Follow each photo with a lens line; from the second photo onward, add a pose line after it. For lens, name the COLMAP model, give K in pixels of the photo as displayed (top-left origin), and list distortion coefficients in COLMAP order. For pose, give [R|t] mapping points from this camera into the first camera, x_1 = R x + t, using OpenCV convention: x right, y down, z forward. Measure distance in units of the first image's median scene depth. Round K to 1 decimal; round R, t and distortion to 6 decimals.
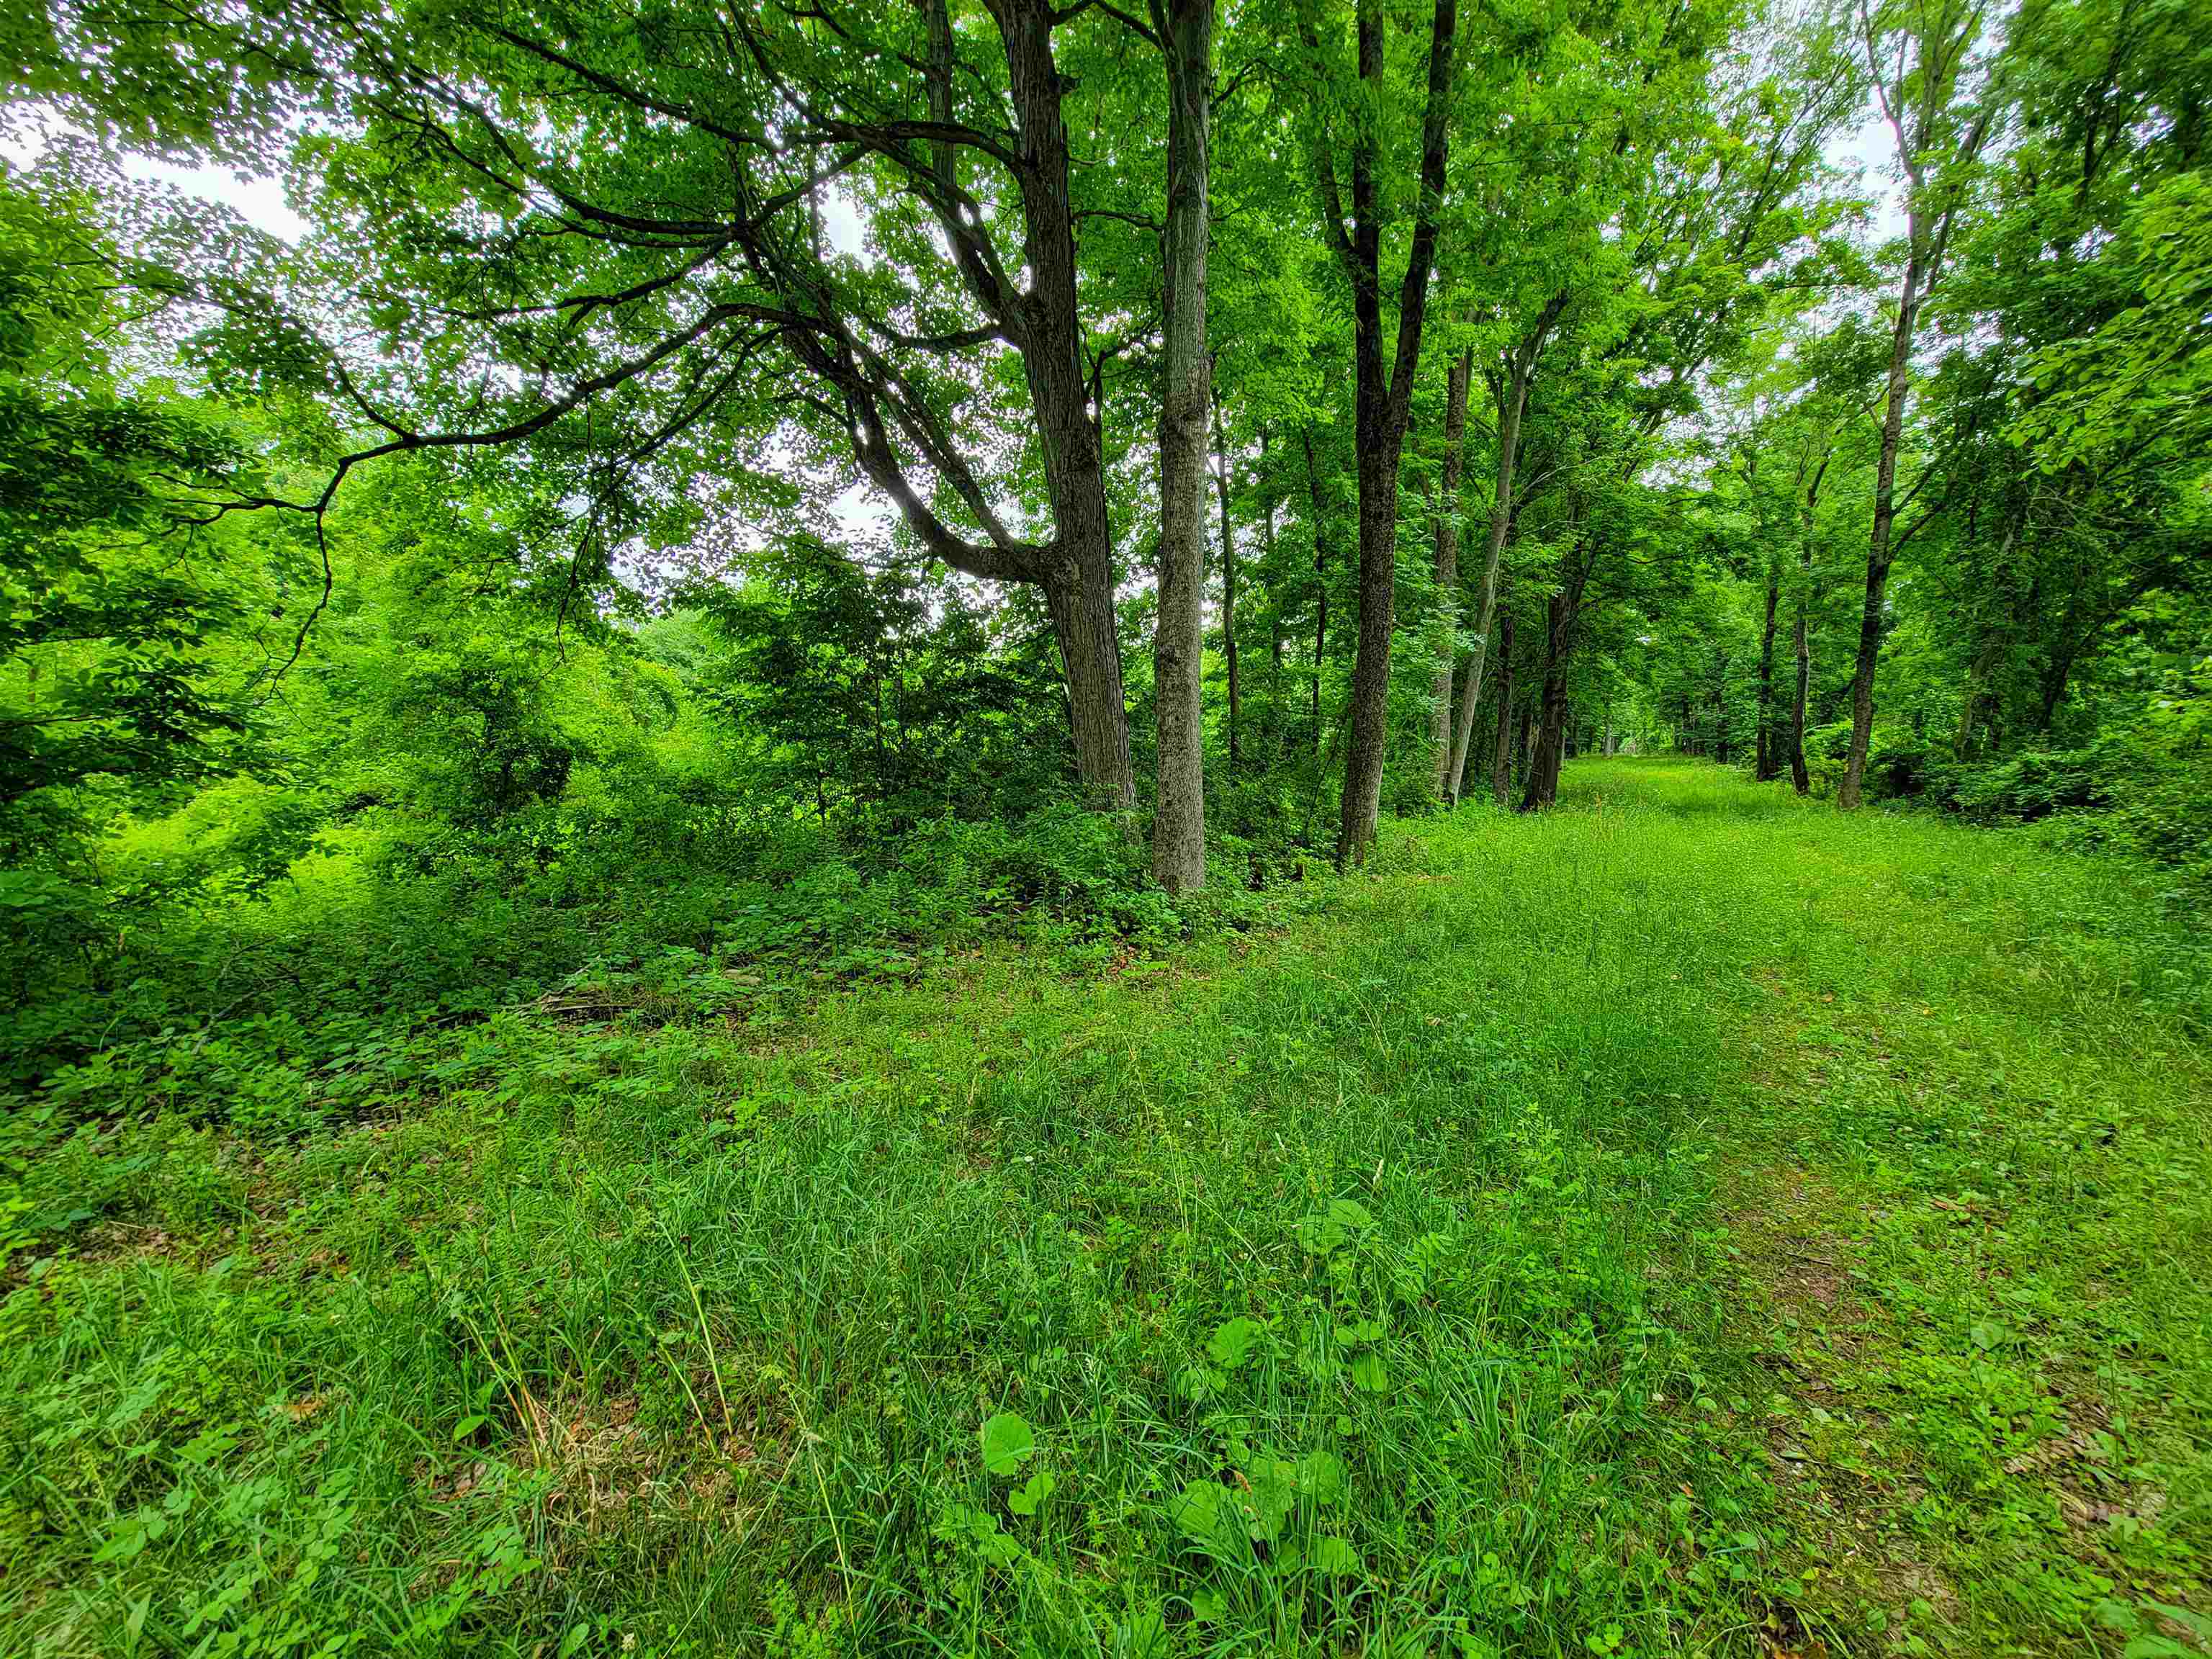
lens RADIAL K [[898.7, 0, 1121.5], [0, 898.7, 832.1], [0, 0, 1]] dist [-0.003249, -0.000001]
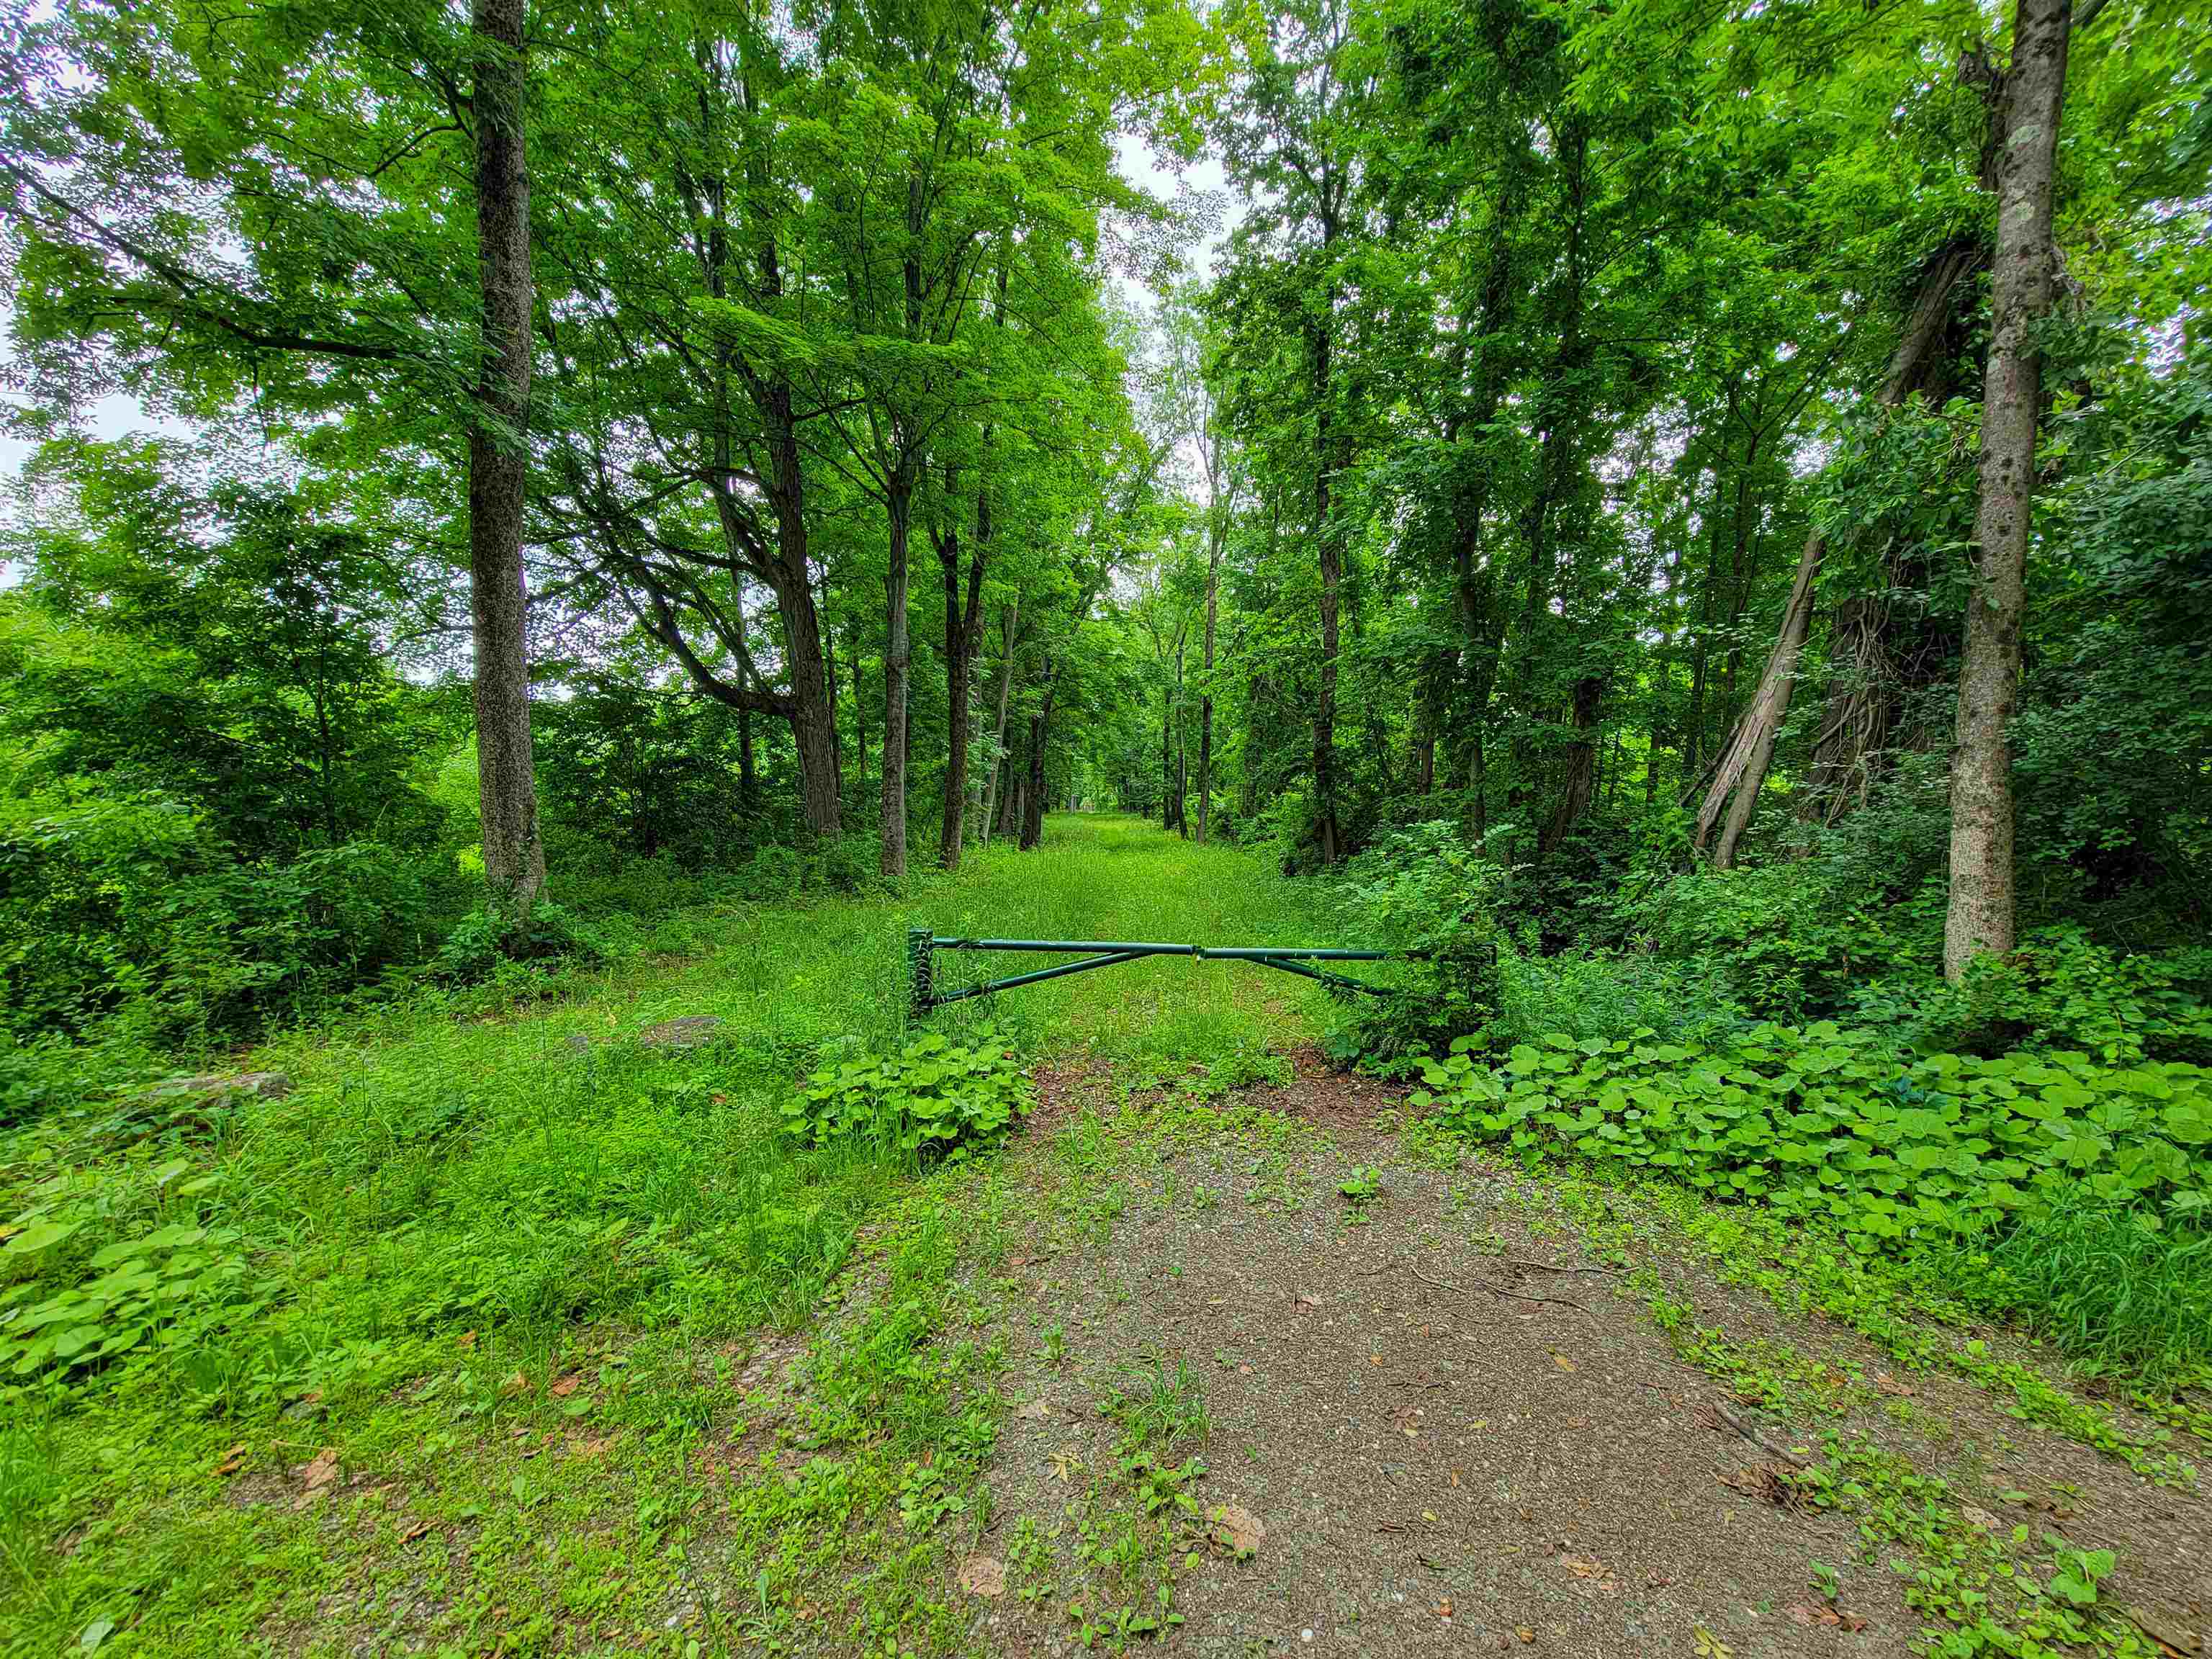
lens RADIAL K [[898.7, 0, 1121.5], [0, 898.7, 832.1], [0, 0, 1]] dist [-0.003249, -0.000001]
pose [[0.852646, -0.003422, 0.522479, -0.113641], [0.034559, 0.998158, -0.049861, 0.016431], [-0.521346, 0.060570, 0.851193, -0.213086]]
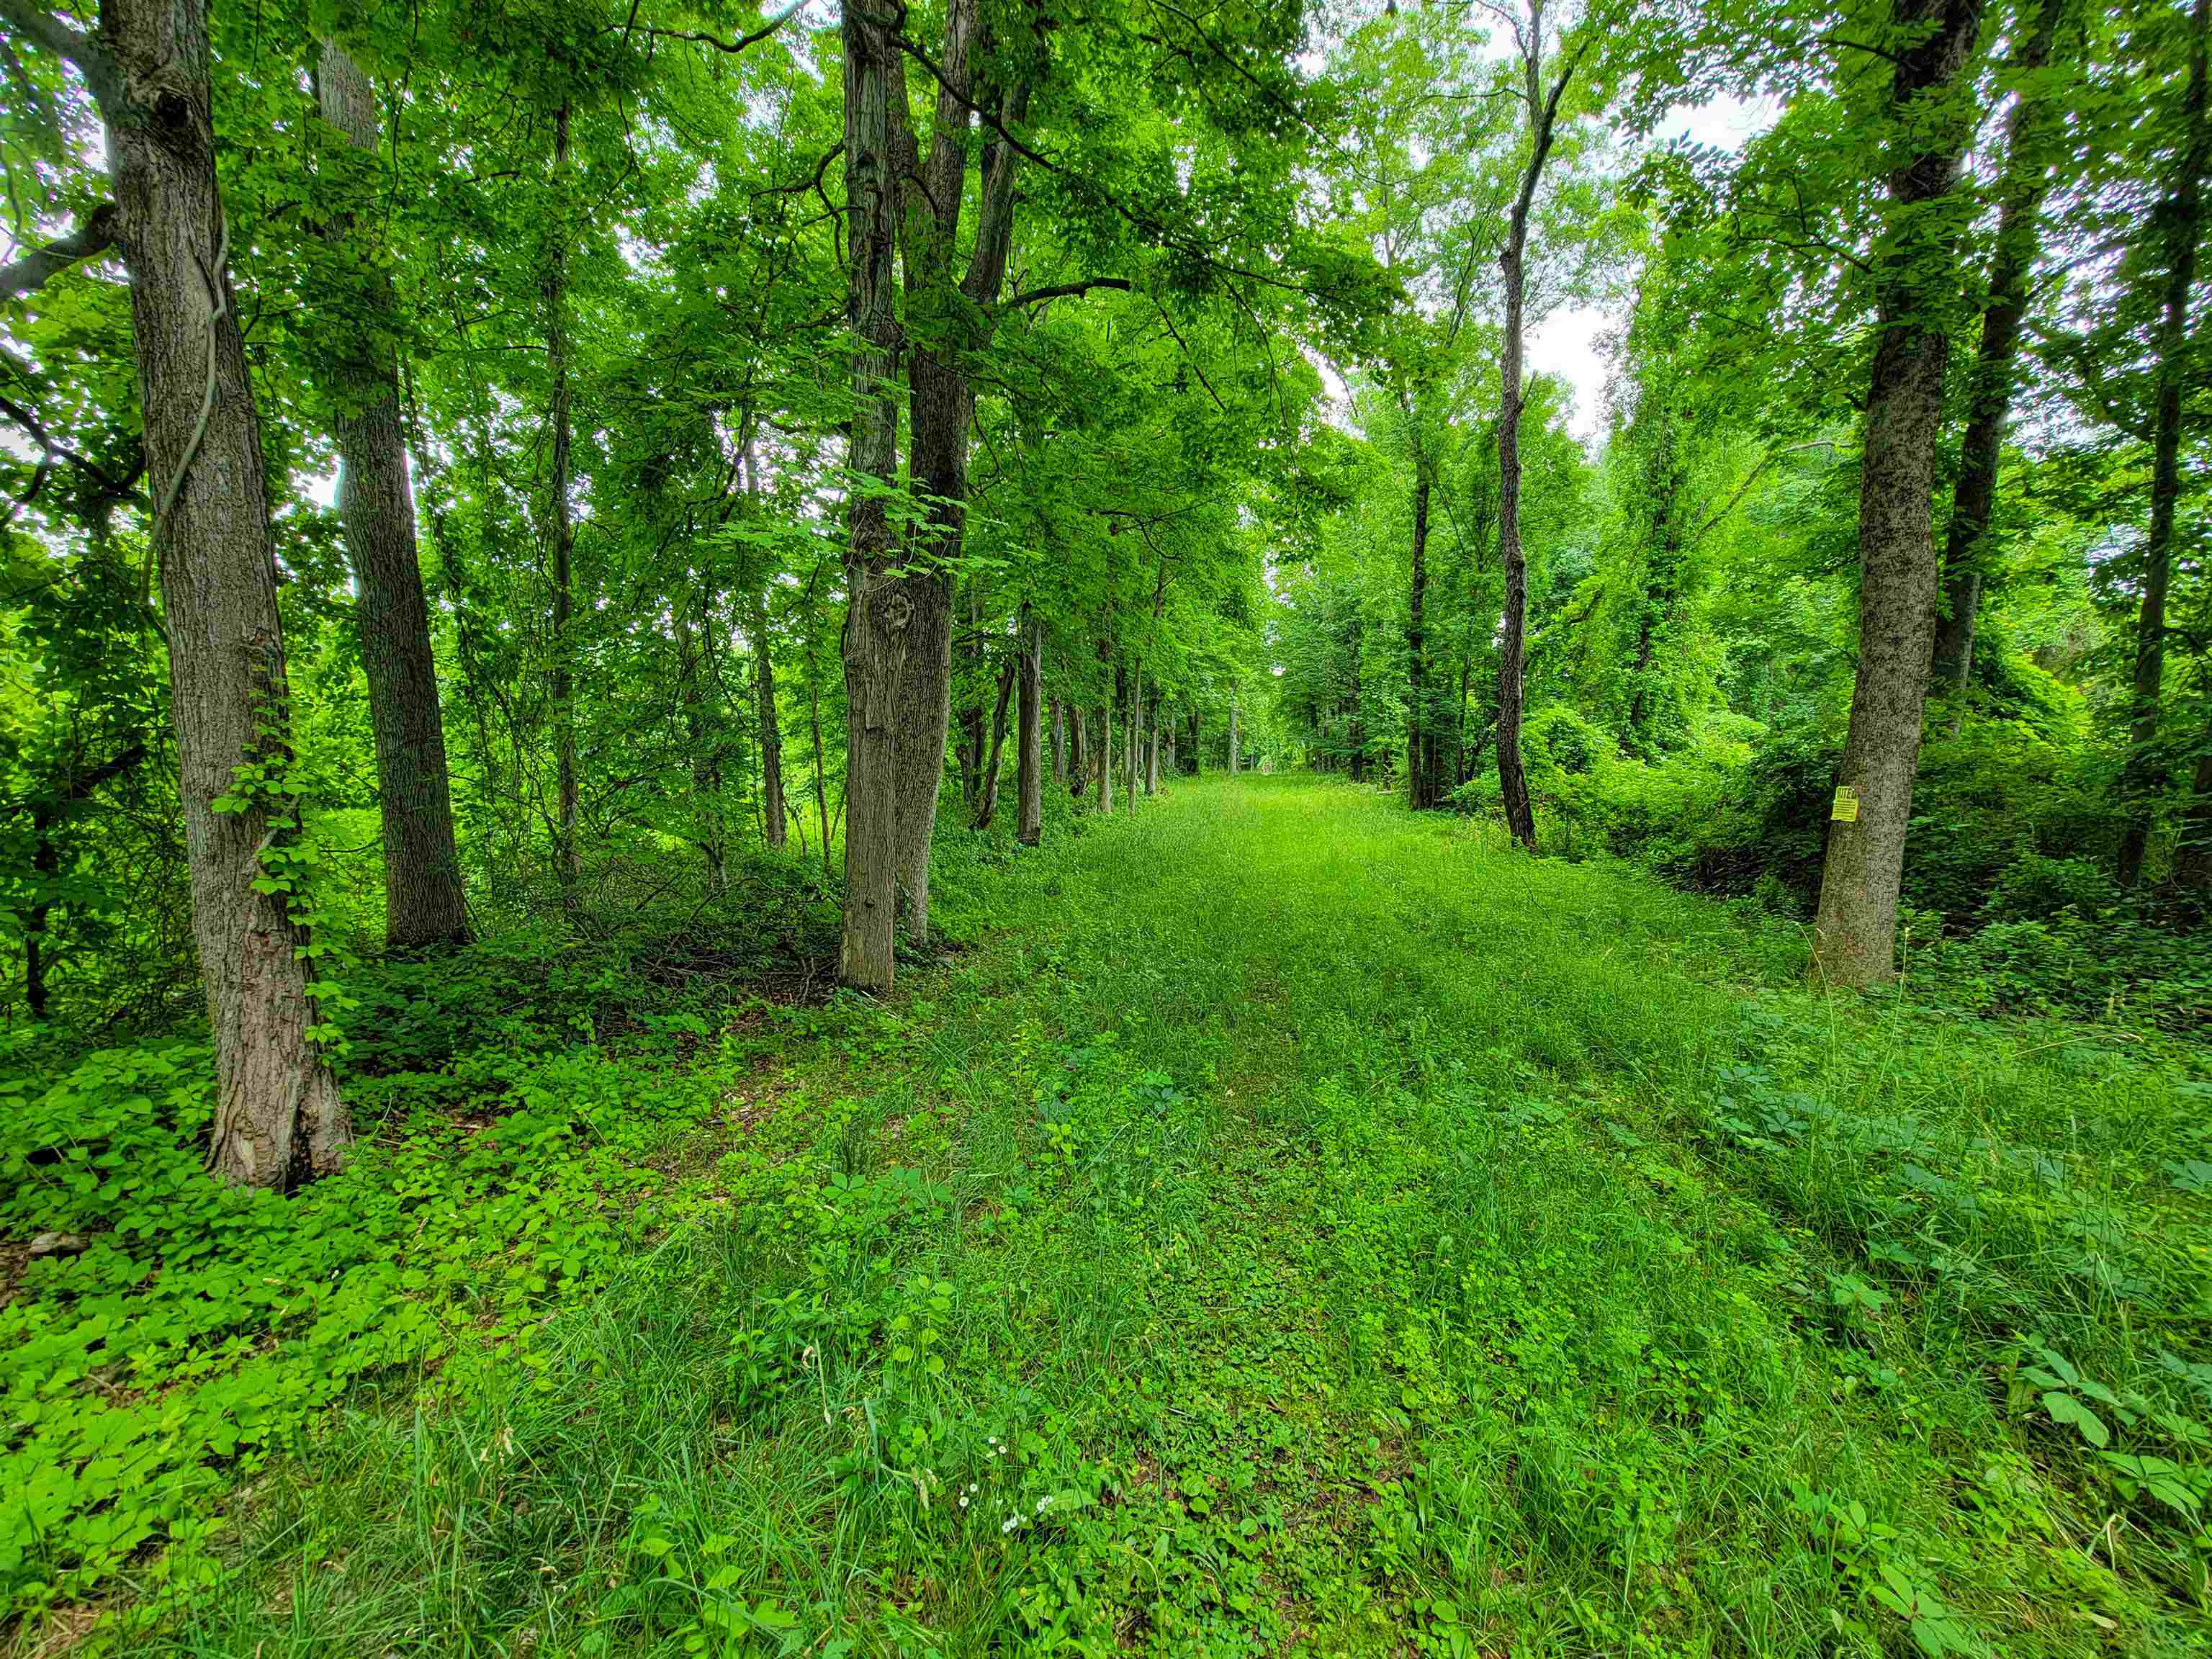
lens RADIAL K [[898.7, 0, 1121.5], [0, 898.7, 832.1], [0, 0, 1]] dist [-0.003249, -0.000001]
pose [[0.941041, -0.028900, 0.337057, 0.337095], [0.036801, 0.999177, -0.017073, -0.042962], [-0.336286, 0.028470, 0.941329, 0.530829]]
